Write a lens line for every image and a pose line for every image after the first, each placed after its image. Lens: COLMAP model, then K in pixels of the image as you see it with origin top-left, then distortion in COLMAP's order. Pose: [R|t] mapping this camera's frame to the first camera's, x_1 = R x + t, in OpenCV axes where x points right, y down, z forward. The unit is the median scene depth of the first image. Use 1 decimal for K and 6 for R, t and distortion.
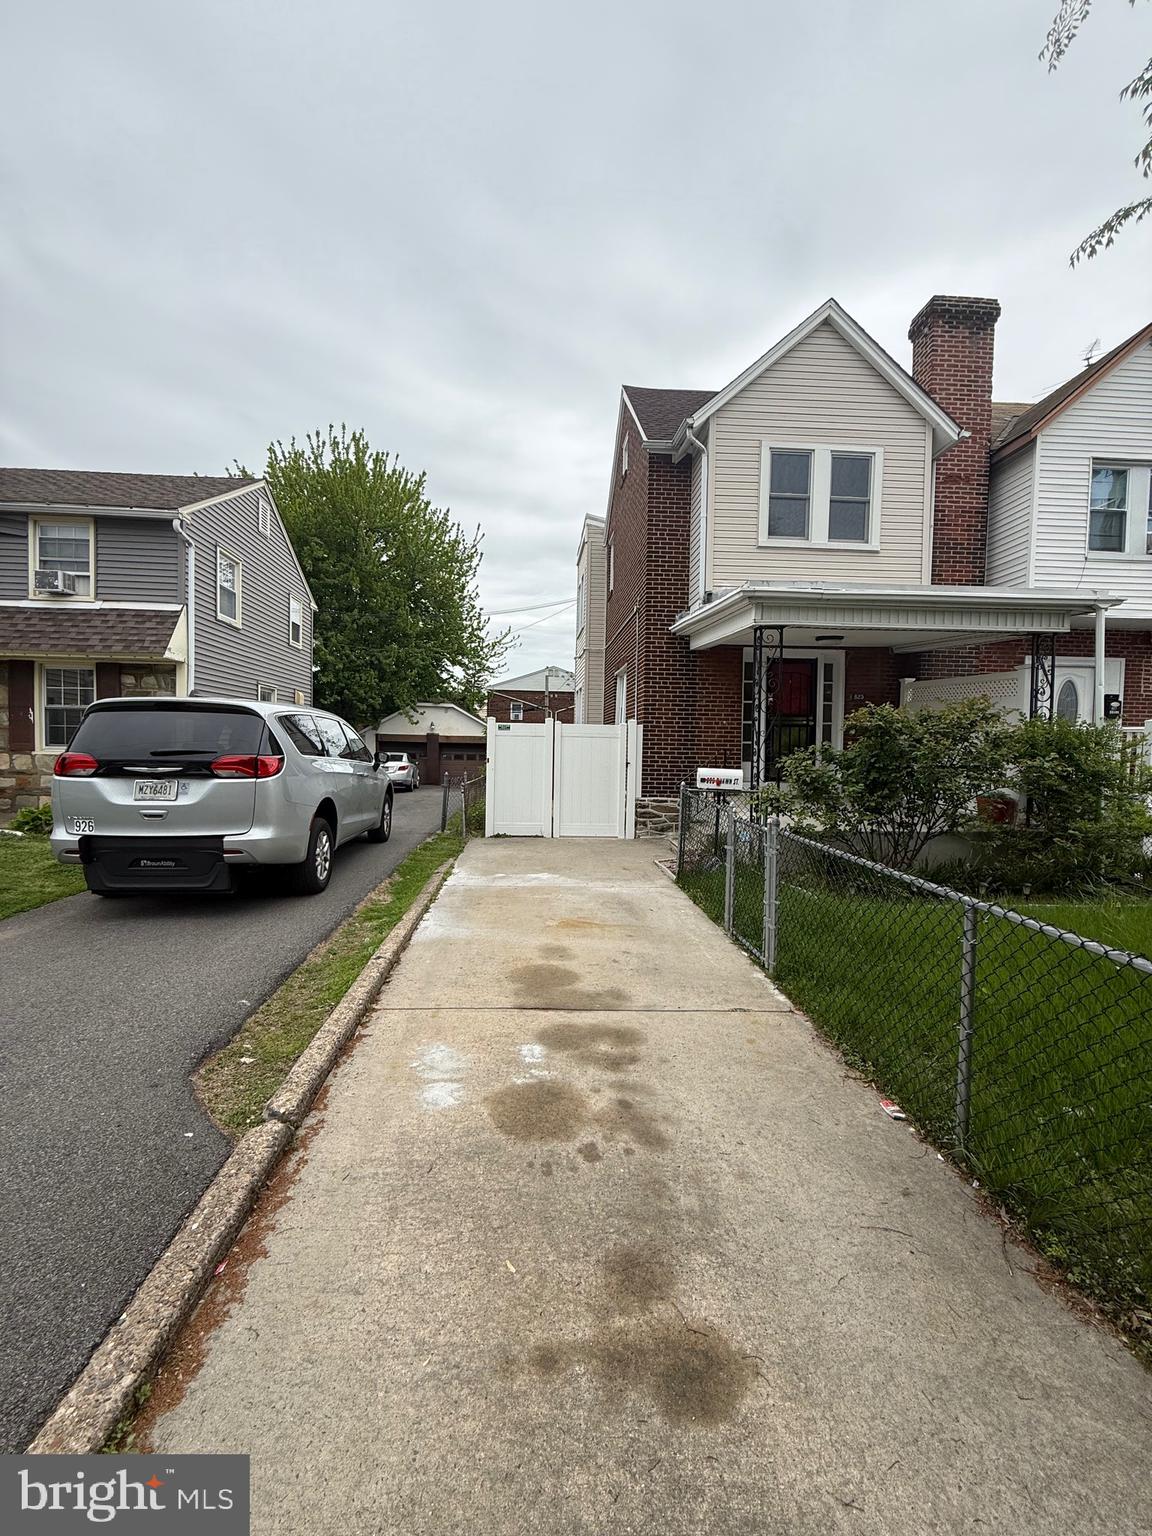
lens RADIAL K [[618.7, 0, 576.0], [0, 618.7, 768.0], [0, 0, 1]] dist [-0.002626, 0.000167]
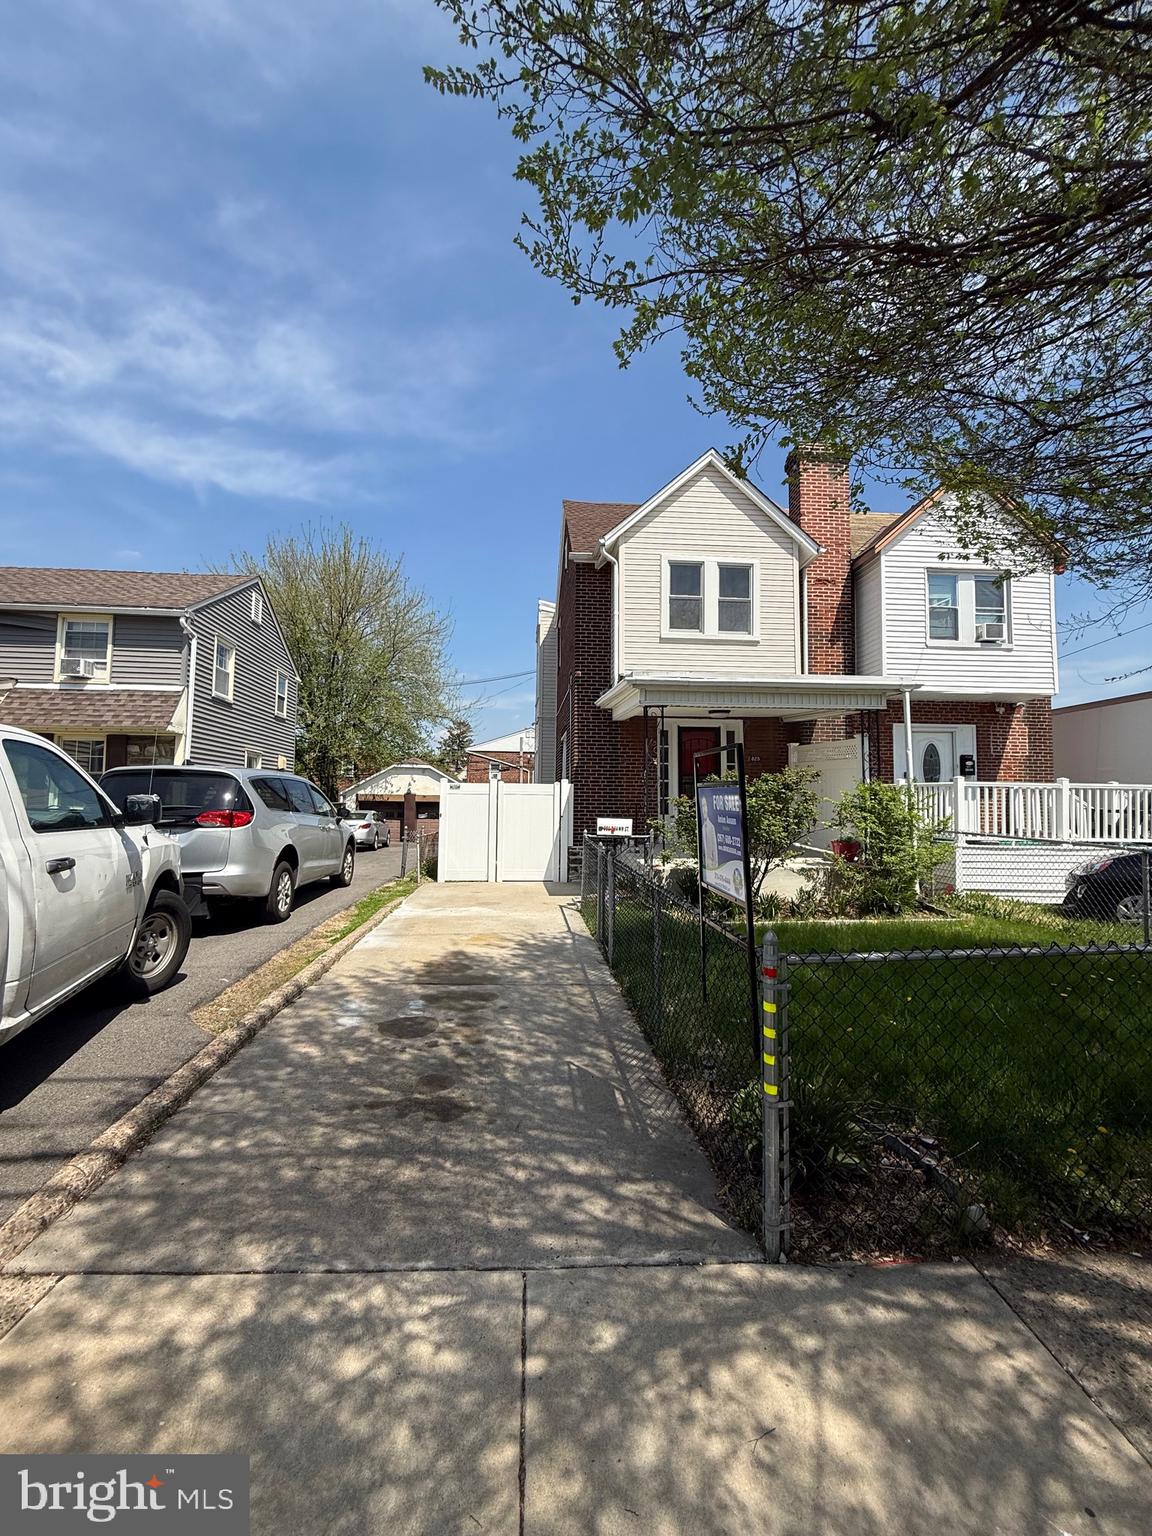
lens RADIAL K [[618.7, 0, 576.0], [0, 618.7, 768.0], [0, 0, 1]] dist [-0.002626, 0.000167]
pose [[0.999837, -0.008006, 0.016195, 0.103403], [0.009484, 0.995585, -0.093380, 0.011370], [-0.015376, 0.093518, 0.995499, -0.193599]]
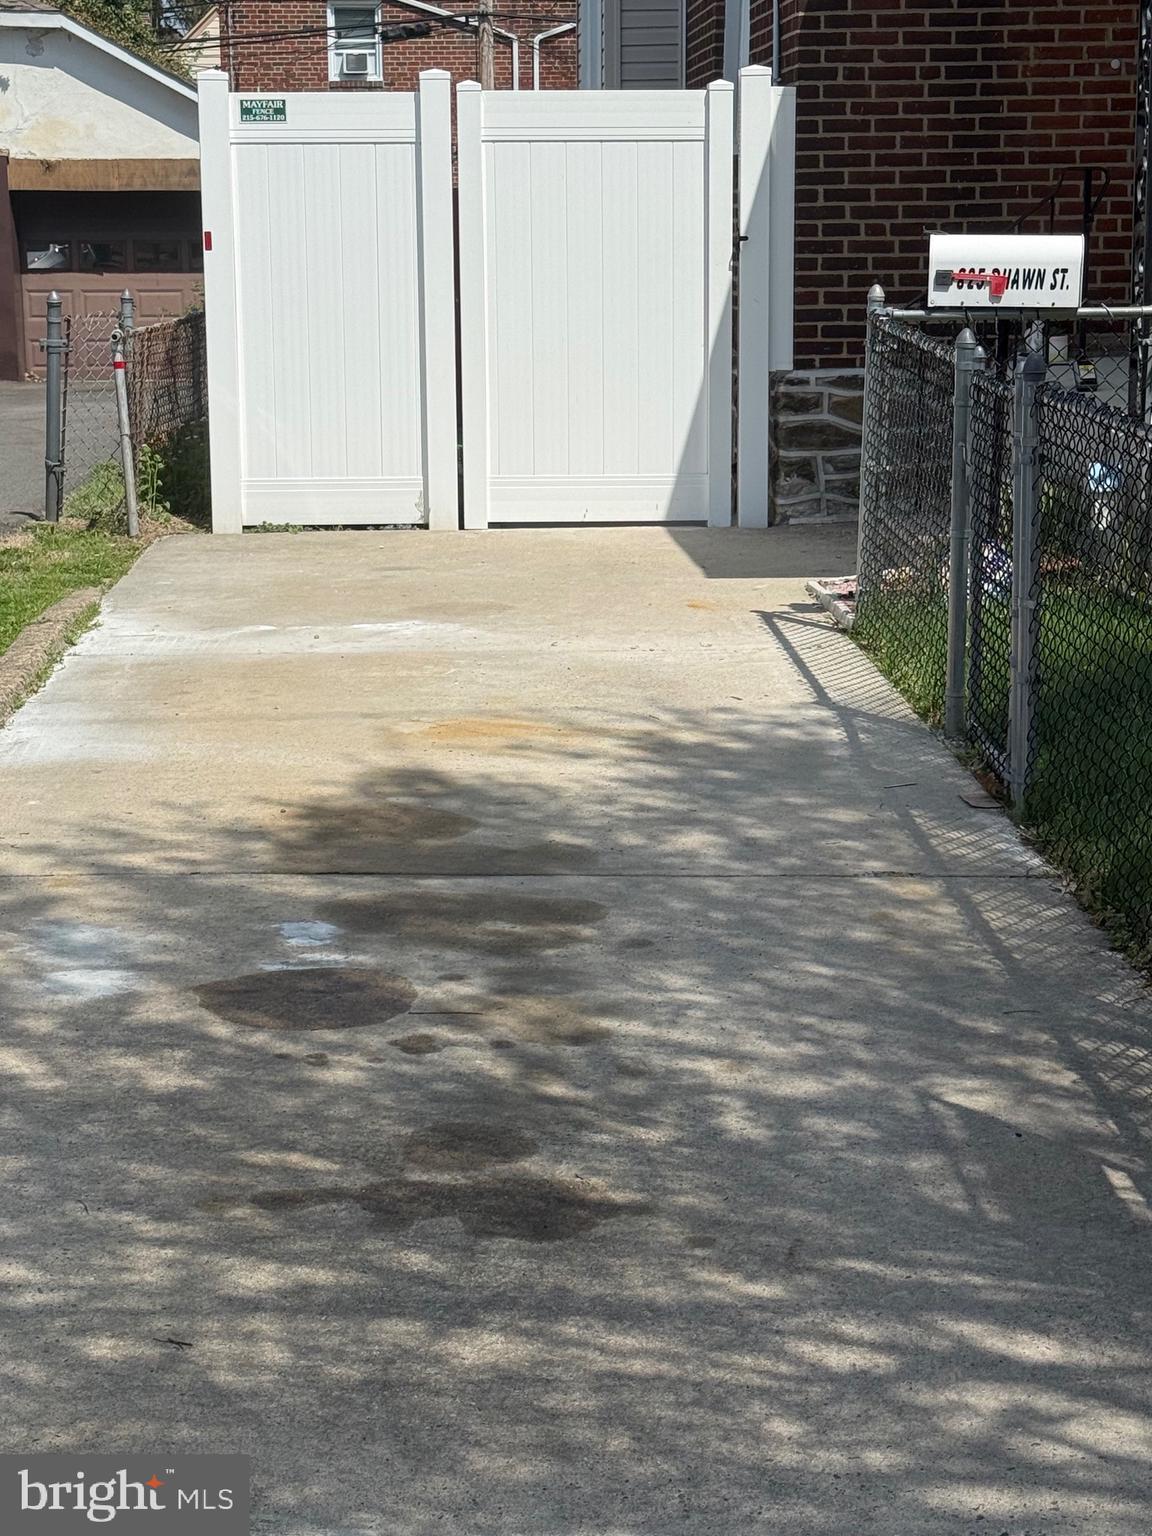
lens RADIAL K [[2914.1, 0, 576.0], [0, 2914.1, 768.0], [0, 0, 1]] dist [0.066569, 0.455657]
pose [[0.999211, -0.018453, -0.035174, 0.059245], [0.023660, 0.987803, 0.153899, 0.023734], [0.031905, -0.154609, 0.987460, -0.289946]]
